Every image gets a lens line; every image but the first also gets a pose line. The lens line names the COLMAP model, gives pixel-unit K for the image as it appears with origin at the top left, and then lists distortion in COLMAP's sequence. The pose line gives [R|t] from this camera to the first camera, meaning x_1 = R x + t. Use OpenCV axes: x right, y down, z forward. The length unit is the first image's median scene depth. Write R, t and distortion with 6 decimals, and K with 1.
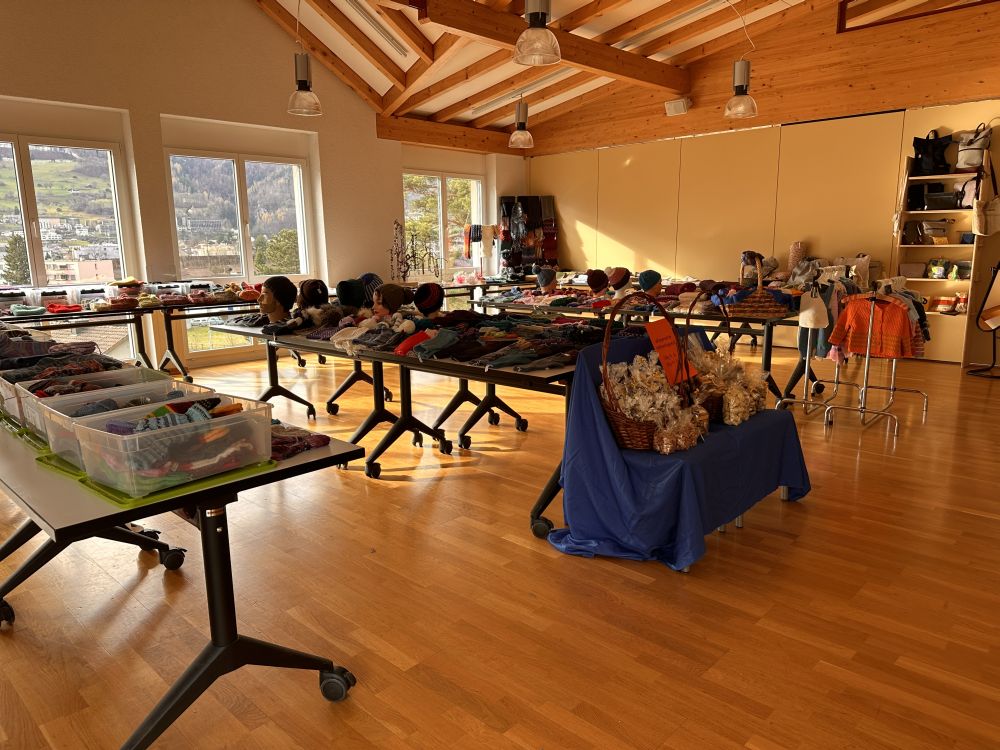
lens RADIAL K [[697.0, 0, 503.0], [0, 697.0, 372.4], [0, 0, 1]] dist [0.025143, -0.031372]
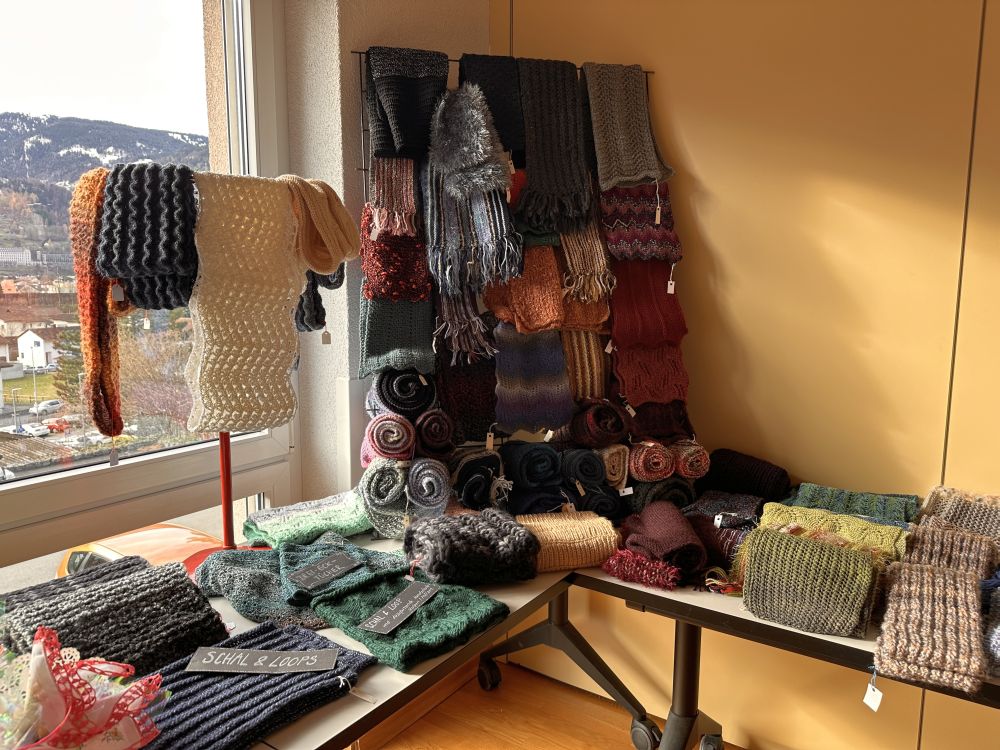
lens RADIAL K [[697.0, 0, 502.3], [0, 697.0, 375.5], [0, 0, 1]] dist [0.025143, -0.031372]
pose [[0.987357, -0.003482, 0.158474, 0.002342], [0.012185, 0.998468, -0.053979, -0.173018], [-0.158043, 0.055228, 0.985887, 0.897254]]
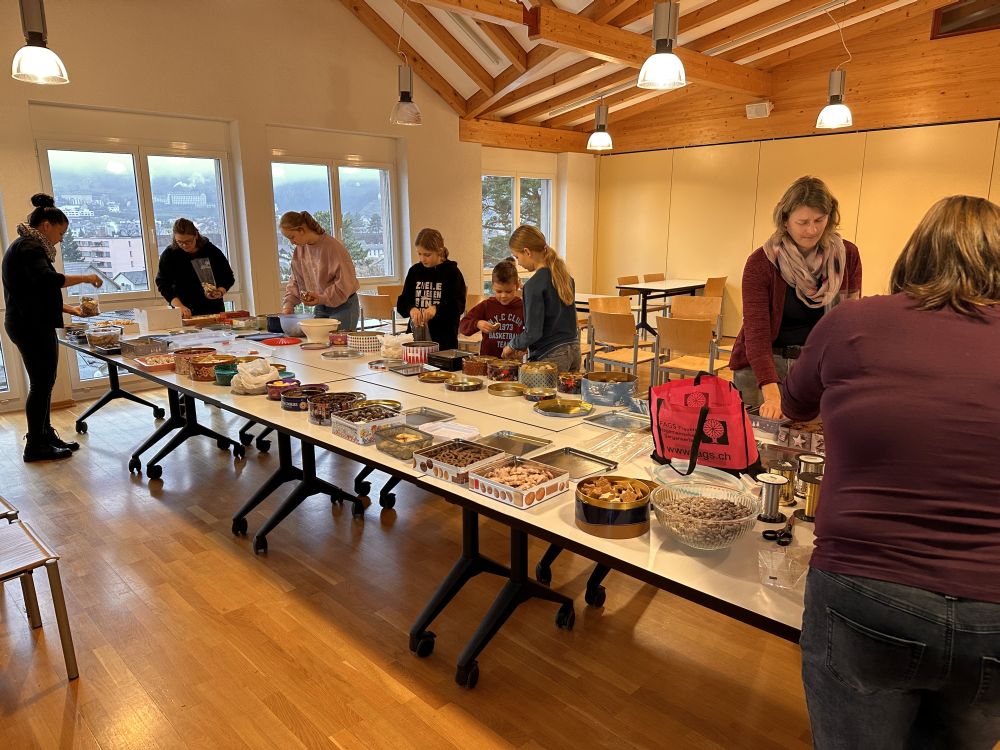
lens RADIAL K [[697.0, 0, 499.8], [0, 697.0, 379.1], [0, 0, 1]] dist [0.025143, -0.031372]
pose [[0.999426, 0.014007, -0.030857, -0.083065], [-0.012731, 0.999070, 0.041193, -0.030777], [0.031405, -0.040777, 0.998675, -0.026264]]
